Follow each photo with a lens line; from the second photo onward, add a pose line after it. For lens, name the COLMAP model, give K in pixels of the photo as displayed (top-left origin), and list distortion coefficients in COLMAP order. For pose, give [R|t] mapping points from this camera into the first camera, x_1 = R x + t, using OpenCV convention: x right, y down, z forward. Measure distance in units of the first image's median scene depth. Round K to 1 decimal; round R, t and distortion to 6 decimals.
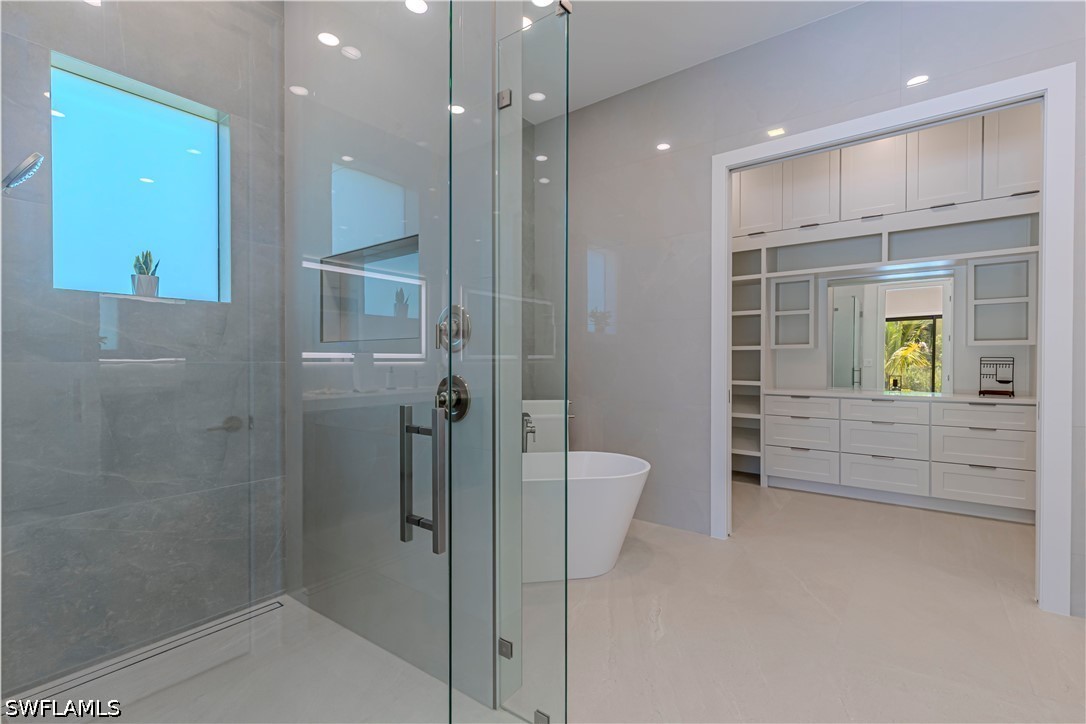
lens RADIAL K [[485.7, 0, 549.4], [0, 485.7, 363.5], [0, 0, 1]] dist [0.008573, -0.000870]
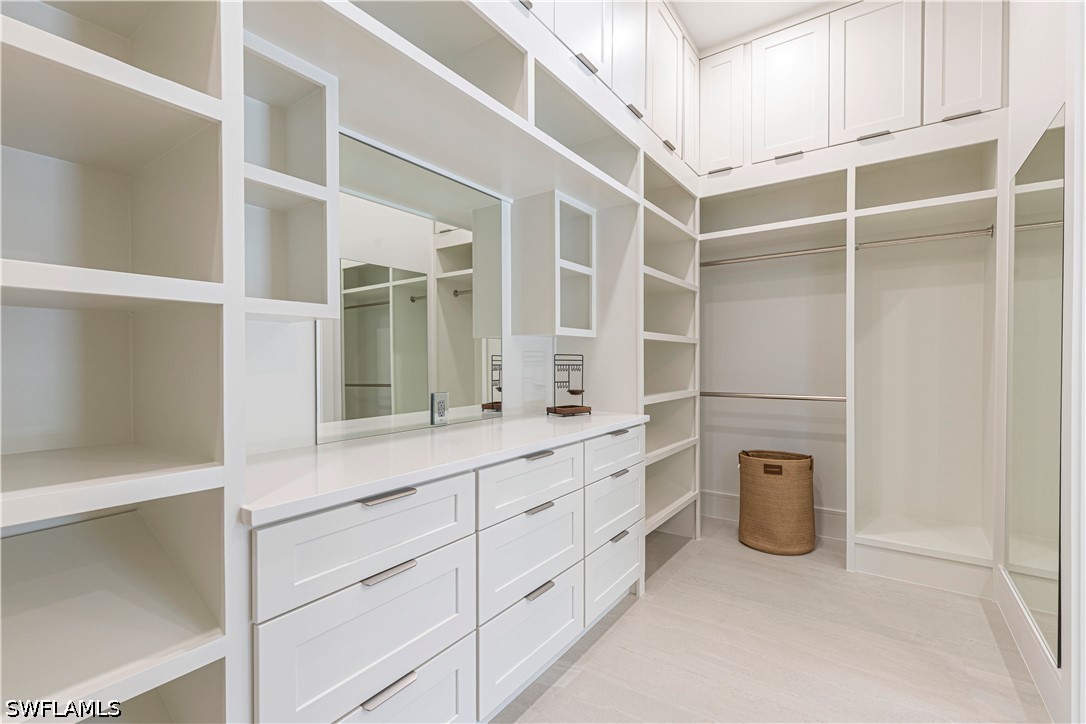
lens RADIAL K [[485.7, 0, 549.4], [0, 485.7, 363.5], [0, 0, 1]] dist [0.008573, -0.000870]
pose [[-0.038227, -0.006977, 0.999245, 0.267622], [0.006728, 0.999951, 0.007239, -0.005763], [-0.999246, 0.007000, -0.038178, 1.005096]]
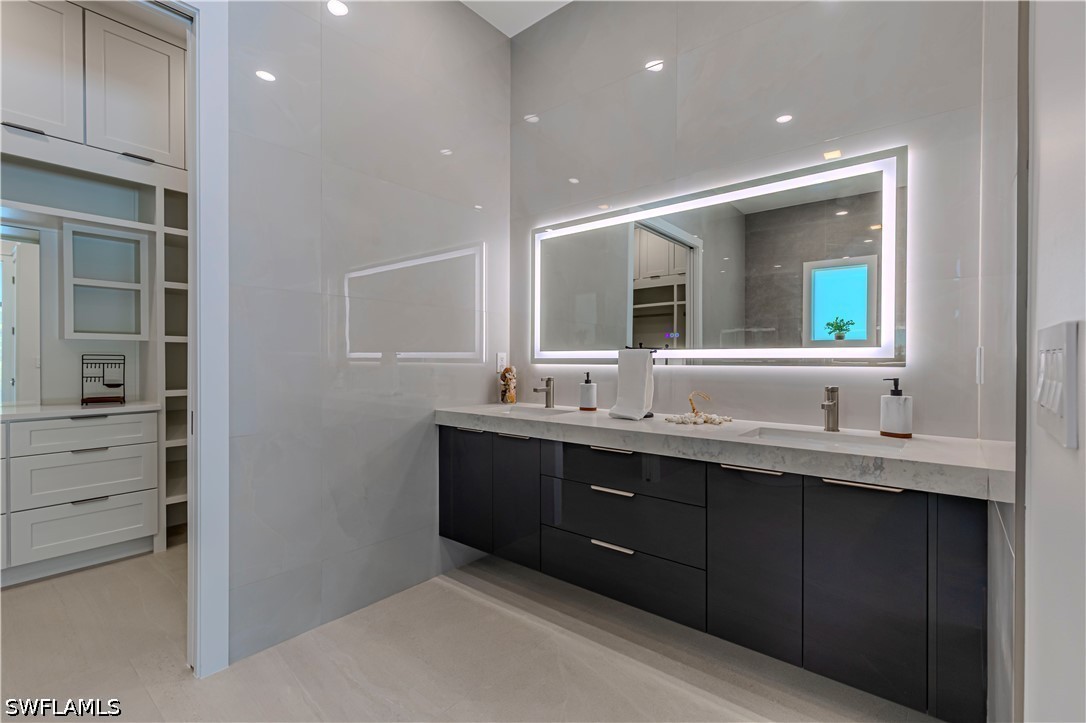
lens RADIAL K [[485.7, 0, 549.4], [0, 485.7, 363.0], [0, 0, 1]] dist [0.008573, -0.000870]
pose [[0.037306, -0.006726, 0.999281, 0.146708], [0.006027, 0.999961, 0.006506, -0.000519], [-0.999286, 0.005780, 0.037345, 0.241173]]
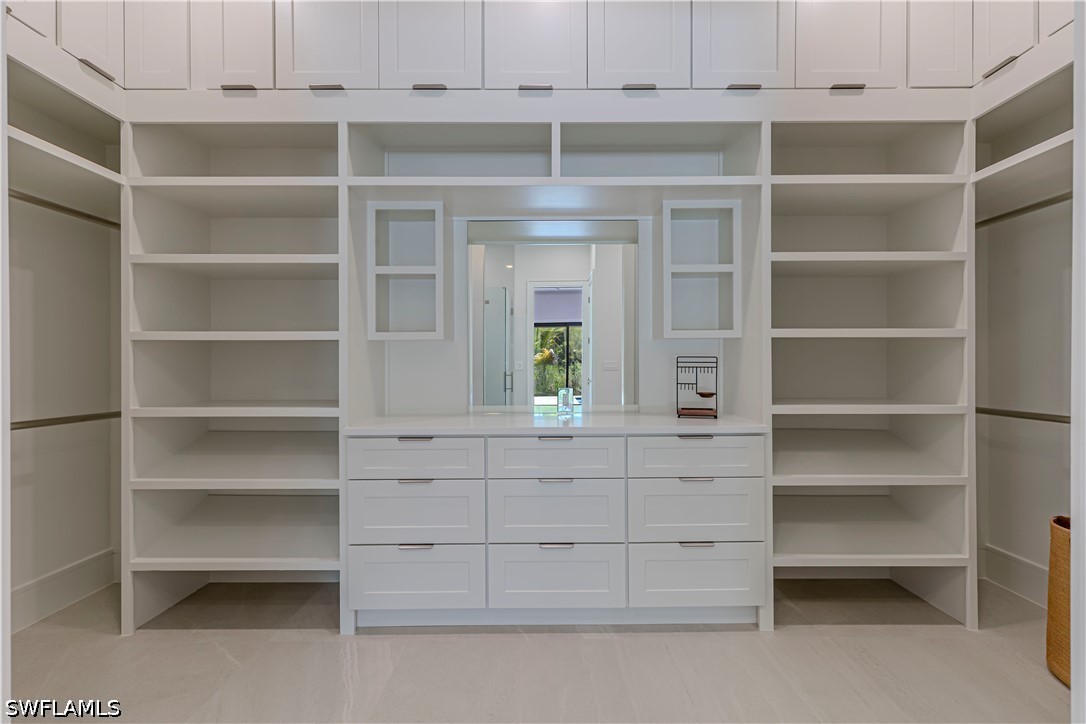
lens RADIAL K [[485.7, 0, 549.4], [0, 485.7, 363.5], [0, 0, 1]] dist [0.008573, -0.000870]
pose [[0.795440, -0.002169, 0.606028, 0.359859], [0.007486, 0.999952, -0.006247, -0.001252], [-0.605986, 0.009506, 0.795419, 0.584961]]
